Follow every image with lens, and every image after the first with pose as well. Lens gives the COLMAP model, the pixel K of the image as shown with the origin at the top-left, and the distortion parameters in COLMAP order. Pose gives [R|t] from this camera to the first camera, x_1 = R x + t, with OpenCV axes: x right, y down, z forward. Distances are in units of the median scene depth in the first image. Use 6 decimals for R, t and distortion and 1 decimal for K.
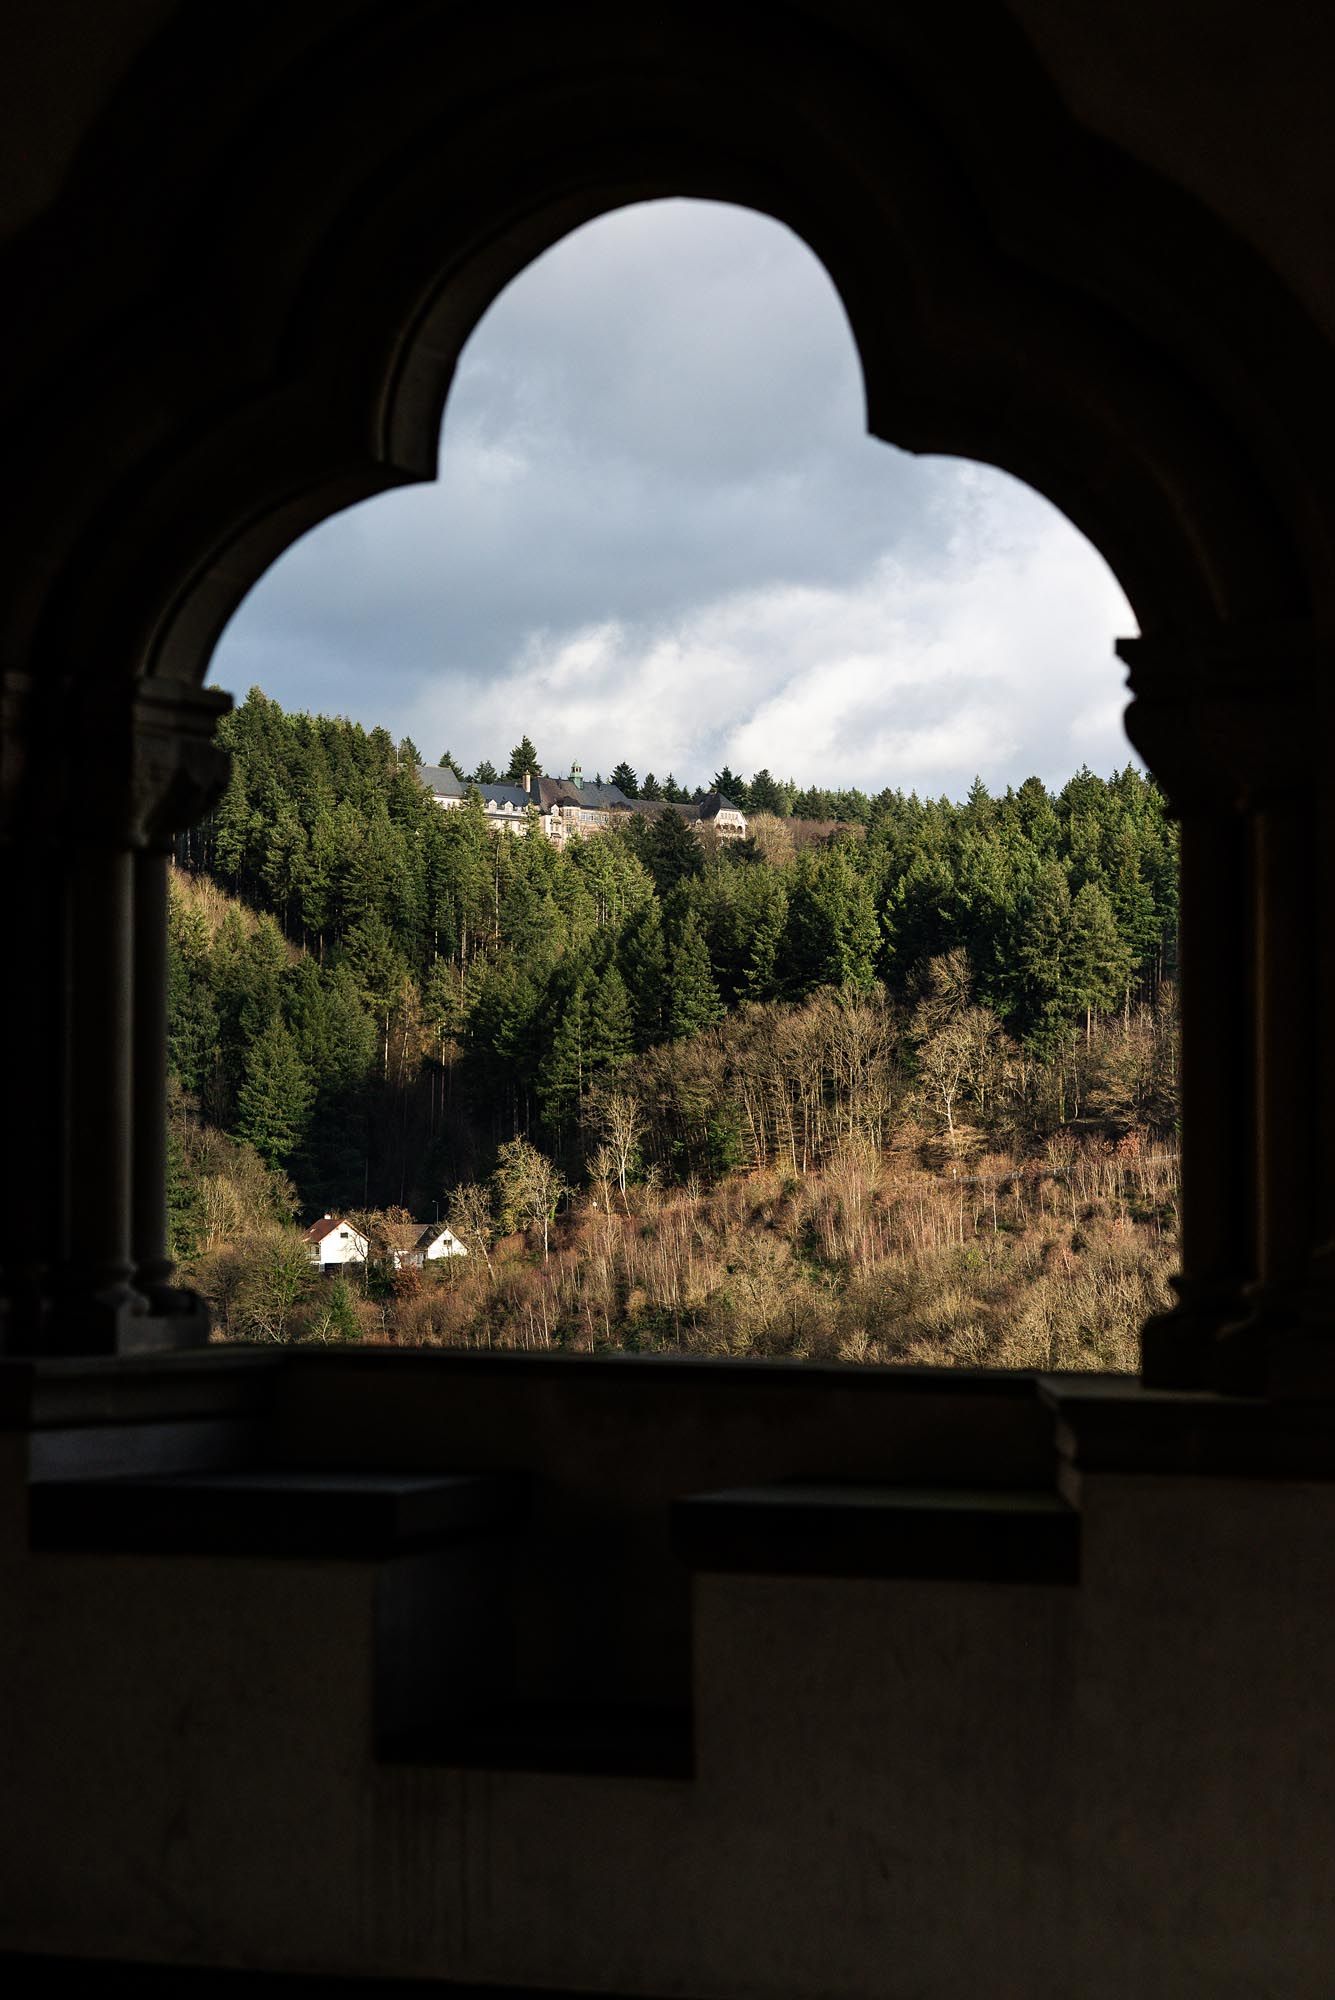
lens RADIAL K [[4639.3, 0, 667.5], [0, 4639.3, 1000.0], [0, 0, 1]] dist [0.070625, -0.198320]
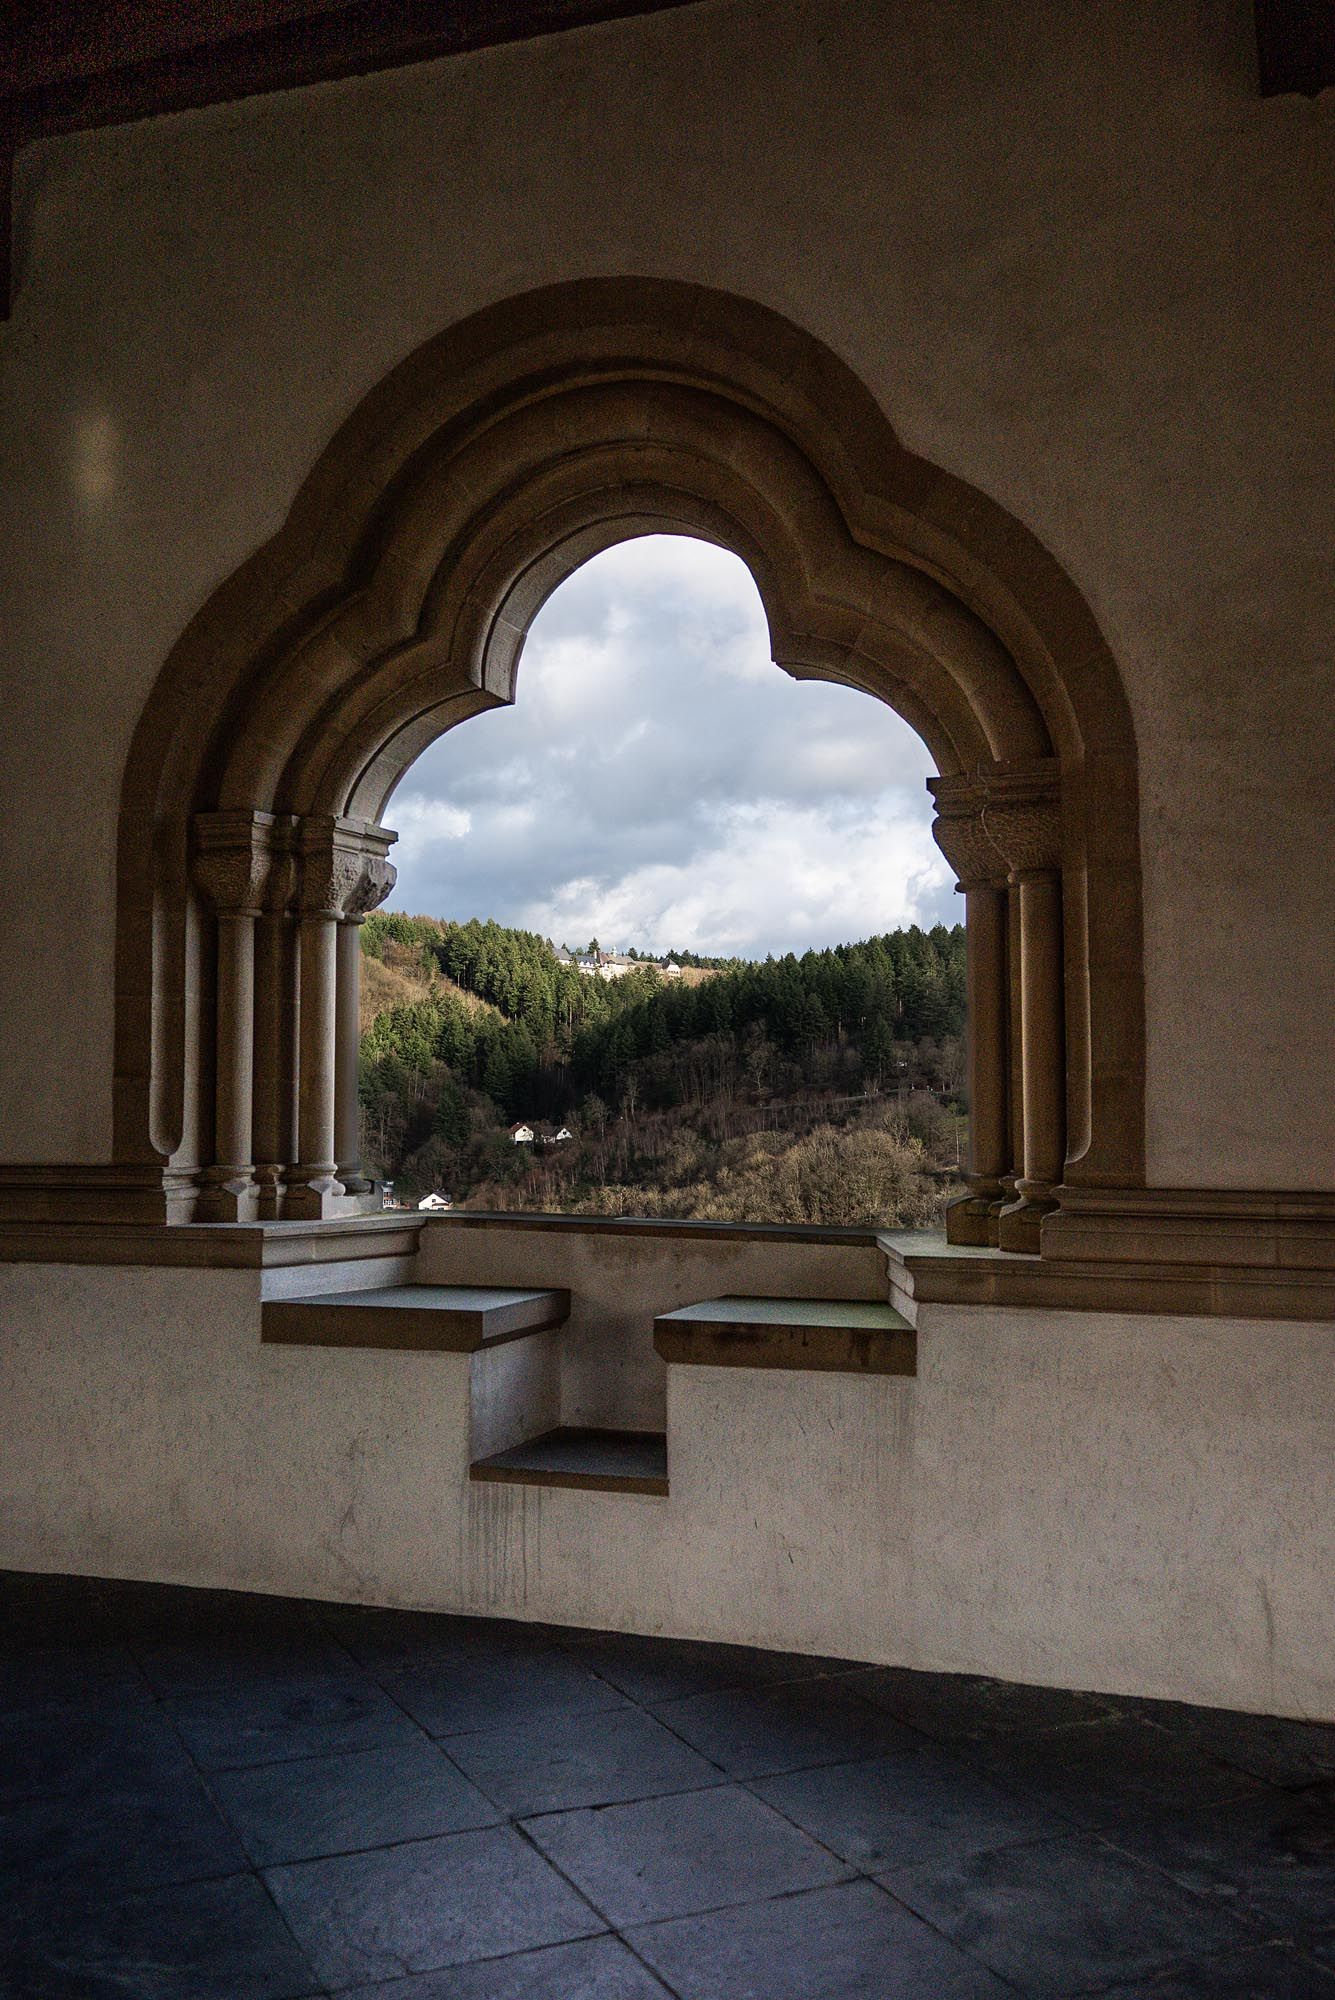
lens RADIAL K [[1605.8, 0, 667.5], [0, 1605.8, 1000.0], [0, 0, 1]] dist [0.007407, 0.002138]
pose [[0.999933, -0.002240, 0.011332, -0.000119], [0.002554, 0.999610, -0.027795, 0.003562], [-0.011265, 0.027822, 0.999549, 0.110318]]
